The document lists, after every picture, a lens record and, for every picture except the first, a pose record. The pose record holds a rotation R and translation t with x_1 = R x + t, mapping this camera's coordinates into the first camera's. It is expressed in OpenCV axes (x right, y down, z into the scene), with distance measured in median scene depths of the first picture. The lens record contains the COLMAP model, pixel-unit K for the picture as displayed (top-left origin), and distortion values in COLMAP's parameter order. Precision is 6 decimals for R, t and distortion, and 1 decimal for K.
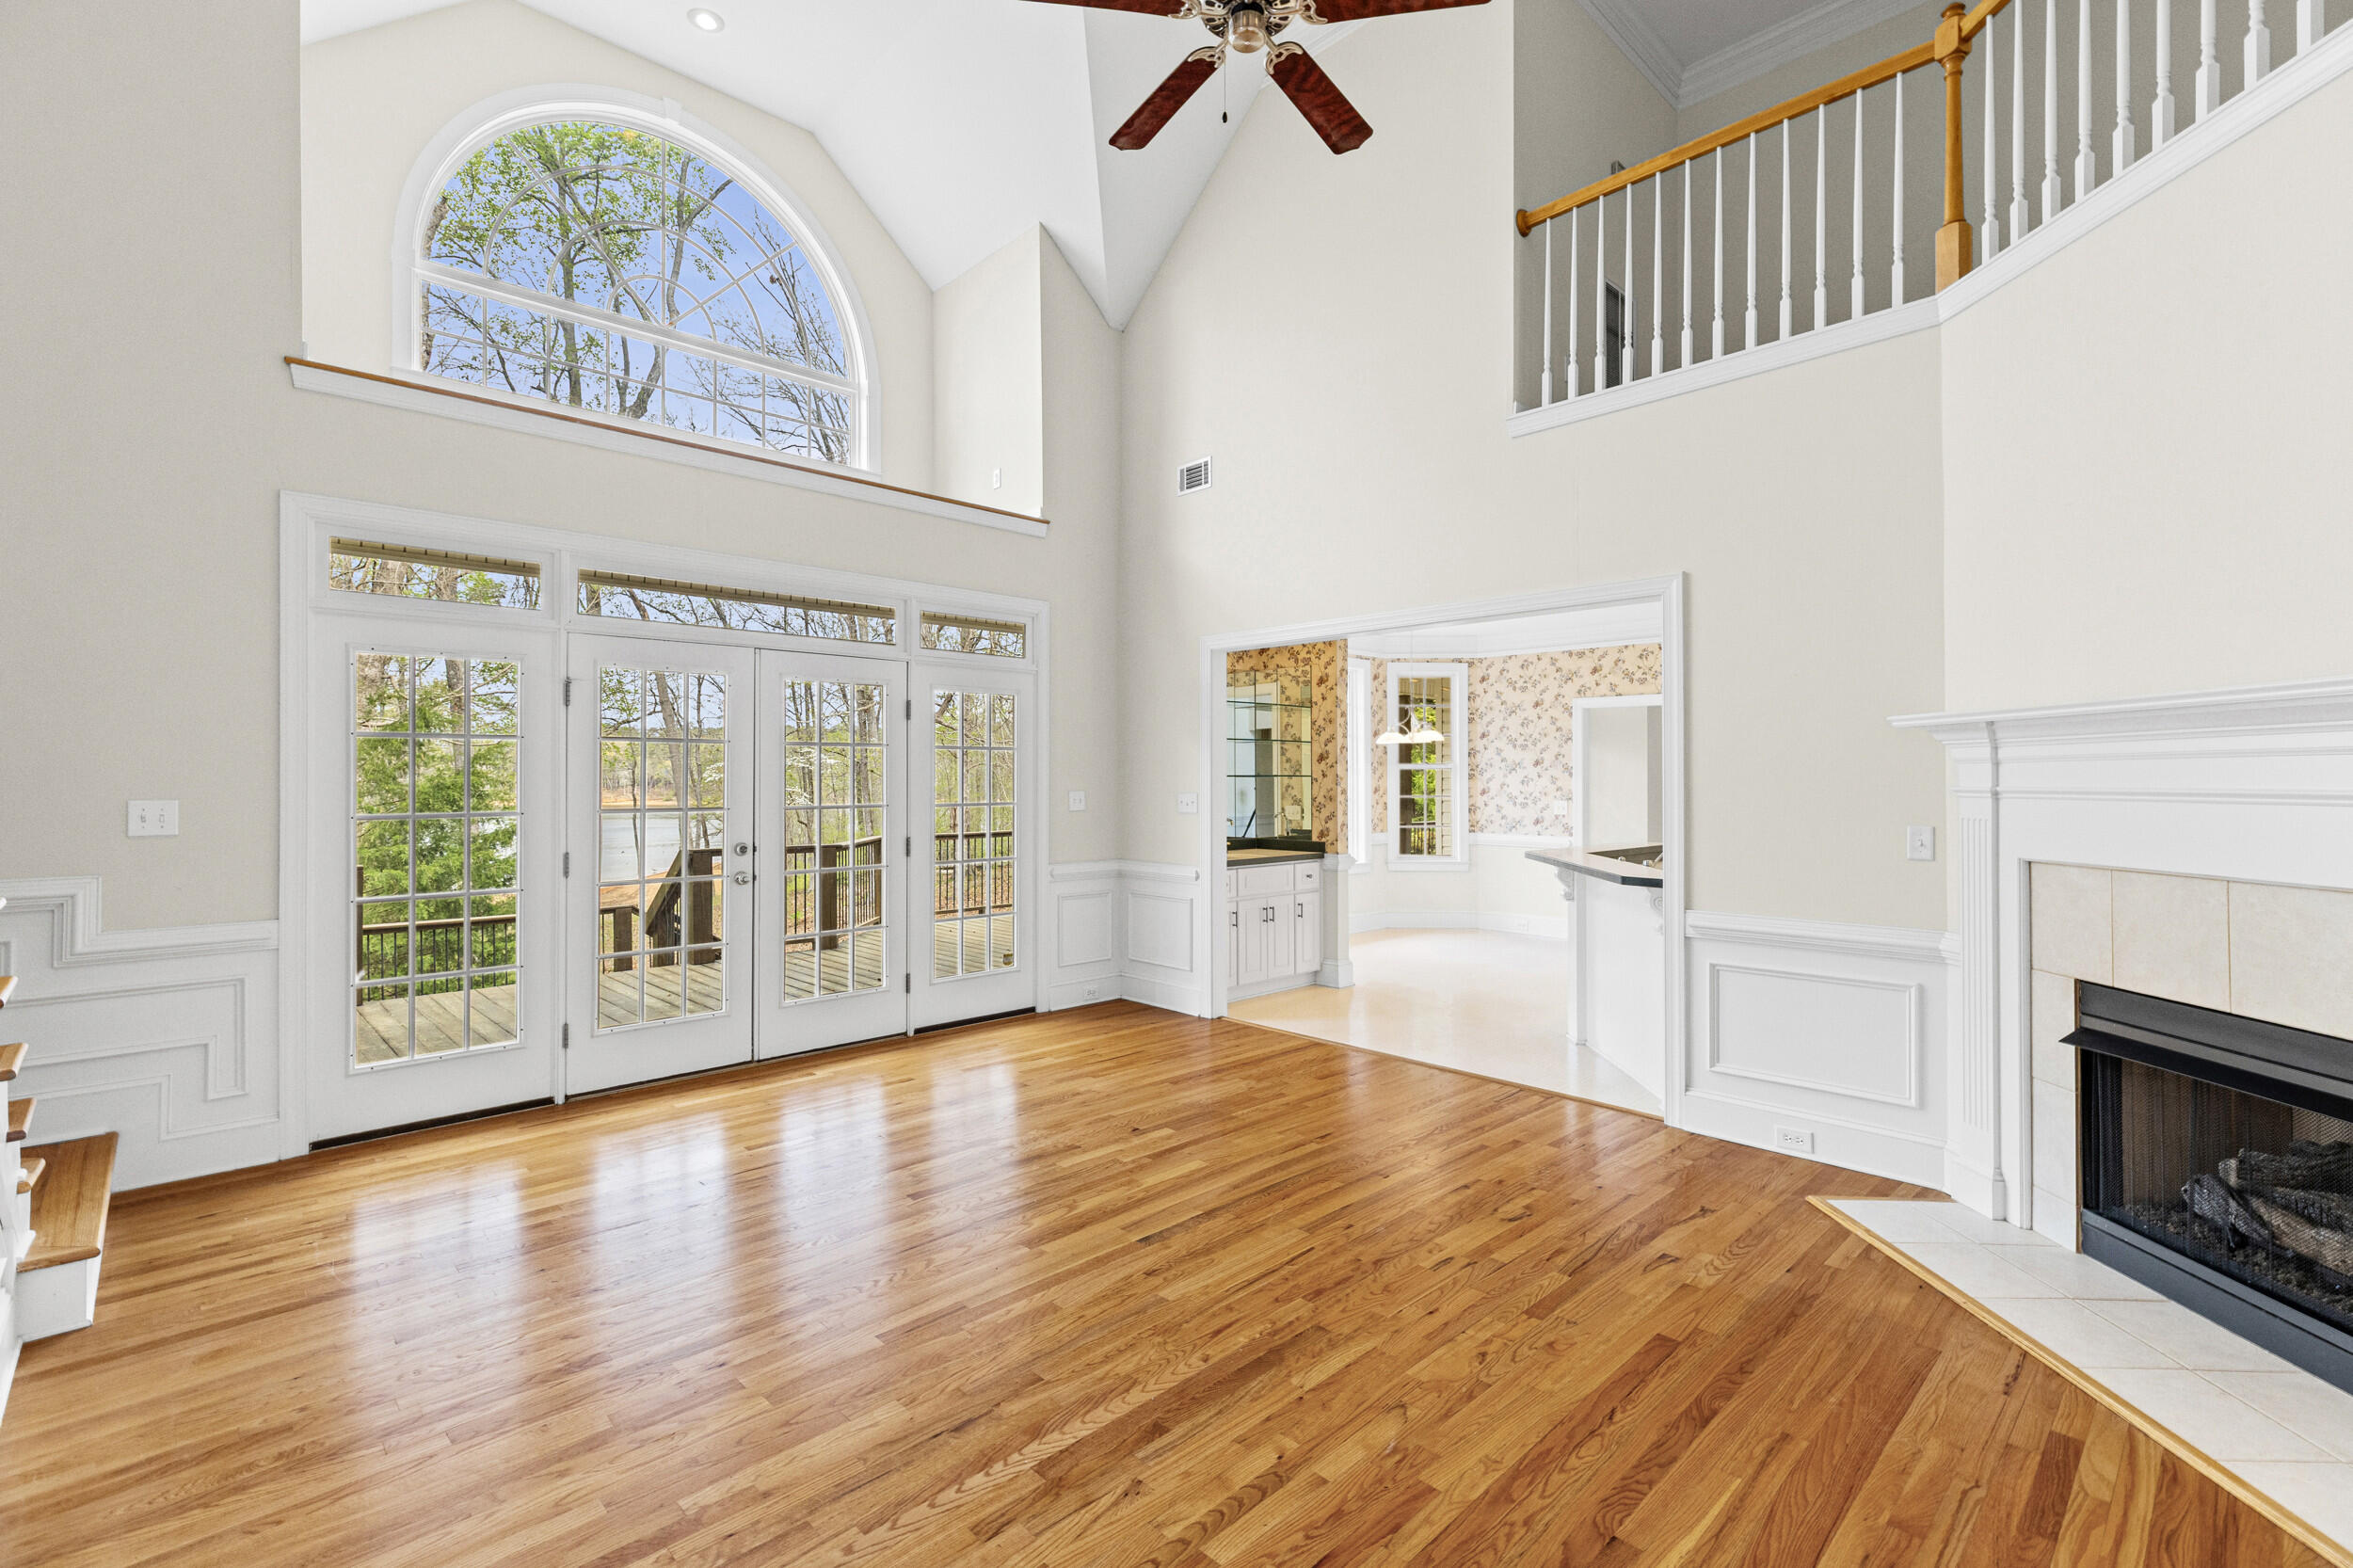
lens RADIAL K [[1054.3, 0, 1182.4], [0, 1054.3, 777.5], [0, 0, 1]] dist [0.001902, -0.000367]
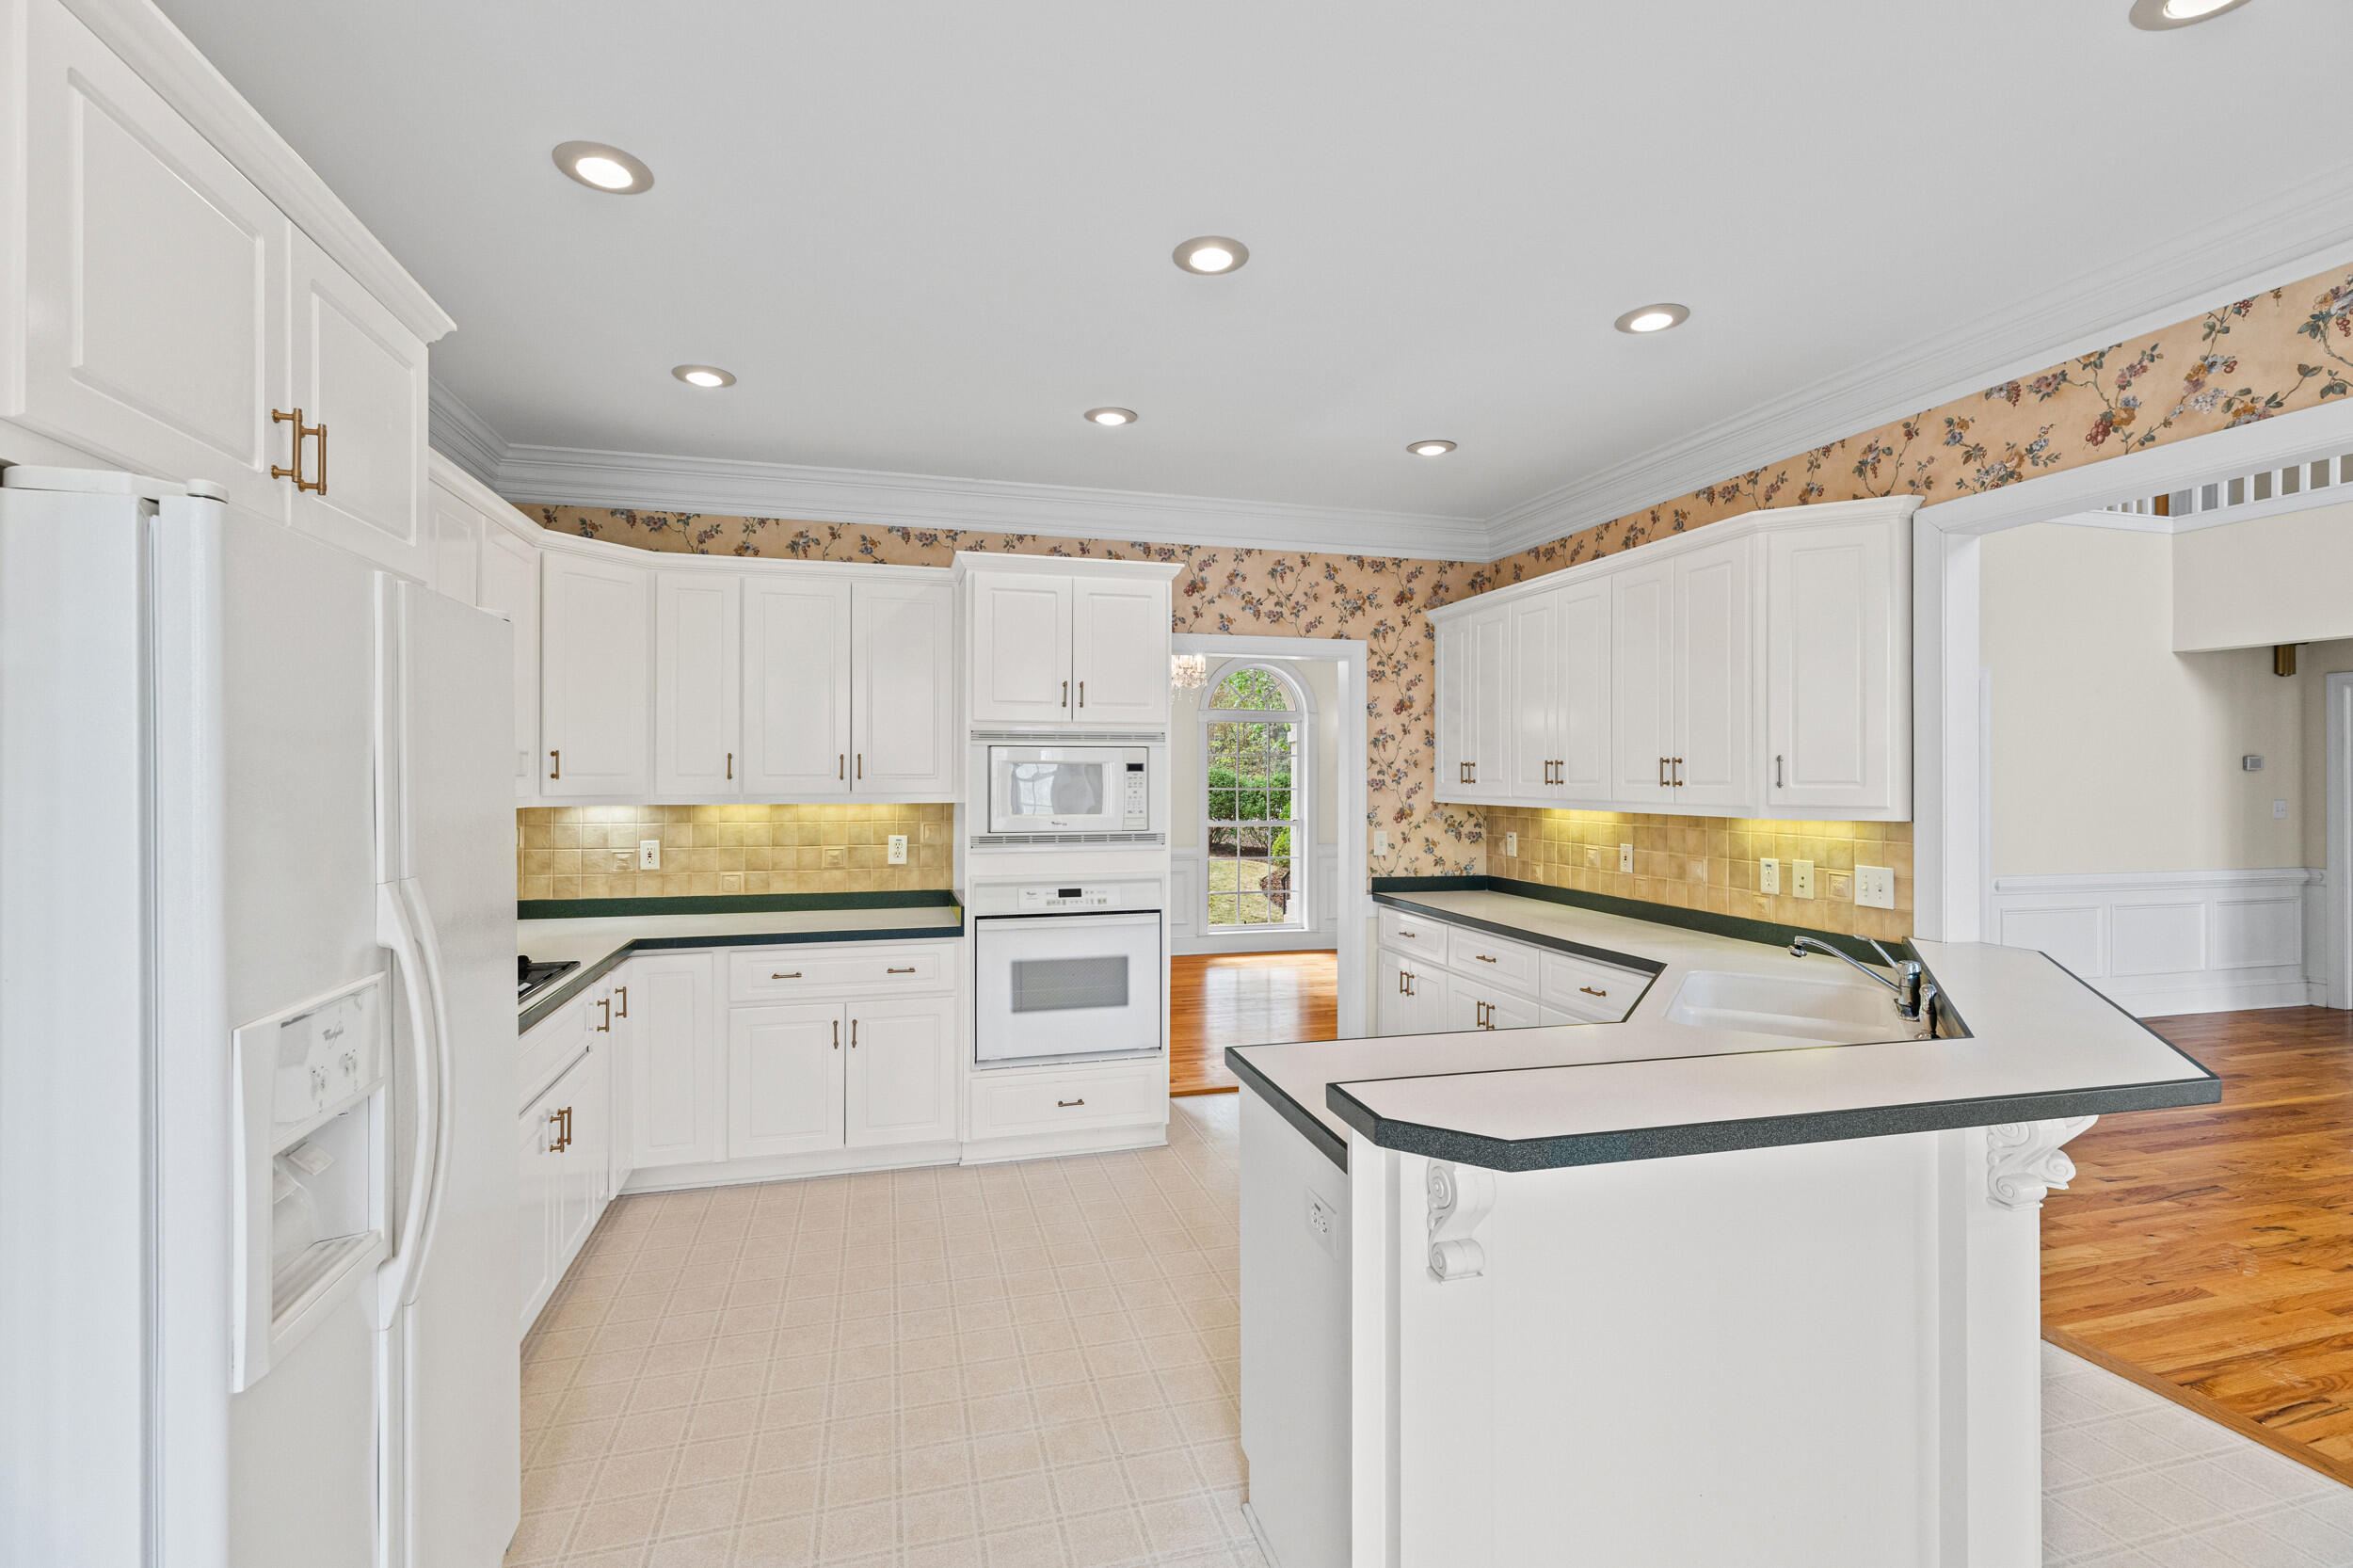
lens RADIAL K [[1054.3, 0, 1171.3], [0, 1054.3, 770.2], [0, 0, 1]] dist [0.001902, -0.000367]
pose [[-0.875631, 0.000021, 0.482981, 0.404247], [-0.003189, 0.999978, -0.005826, -0.007692], [-0.482971, -0.006642, -0.875611, 1.286154]]
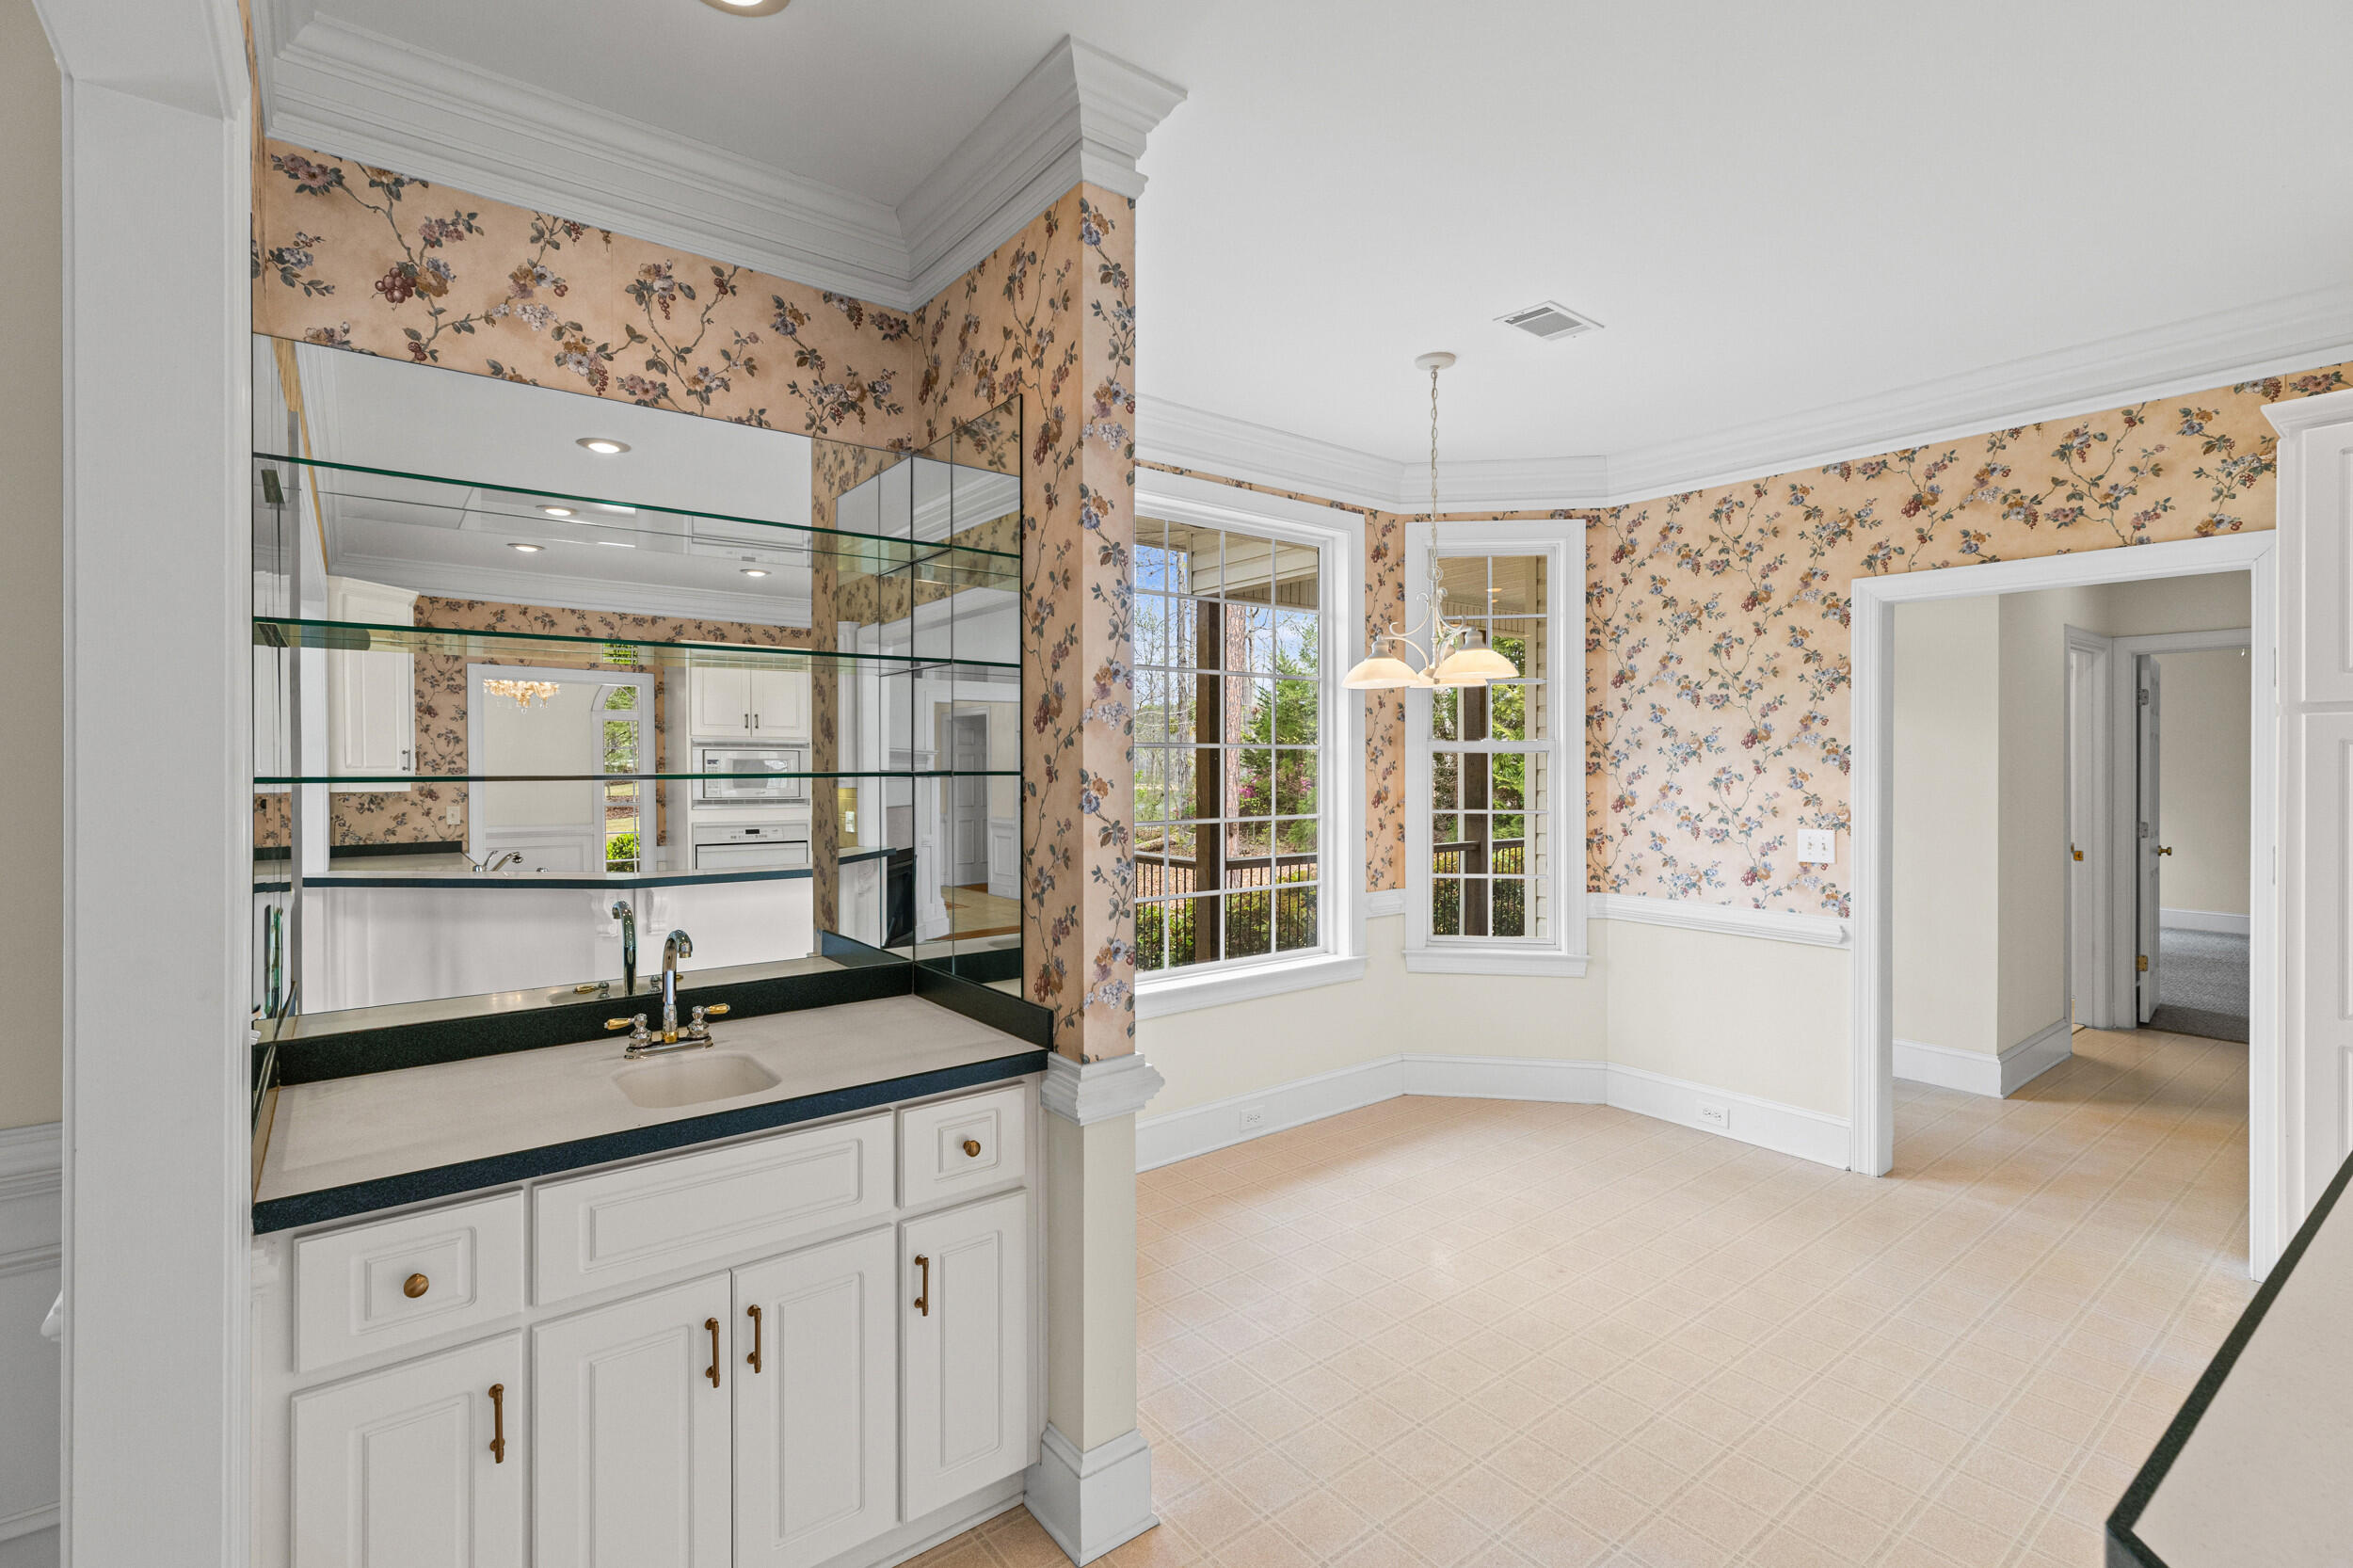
lens RADIAL K [[1054.3, 0, 1173.0], [0, 1054.3, 769.1], [0, 0, 1]] dist [0.001902, -0.000367]
pose [[0.993777, 0.001606, -0.111378, 0.226948], [-0.000838, 0.999976, 0.006942, -0.006175], [0.111386, -0.006805, 0.993754, 0.827537]]
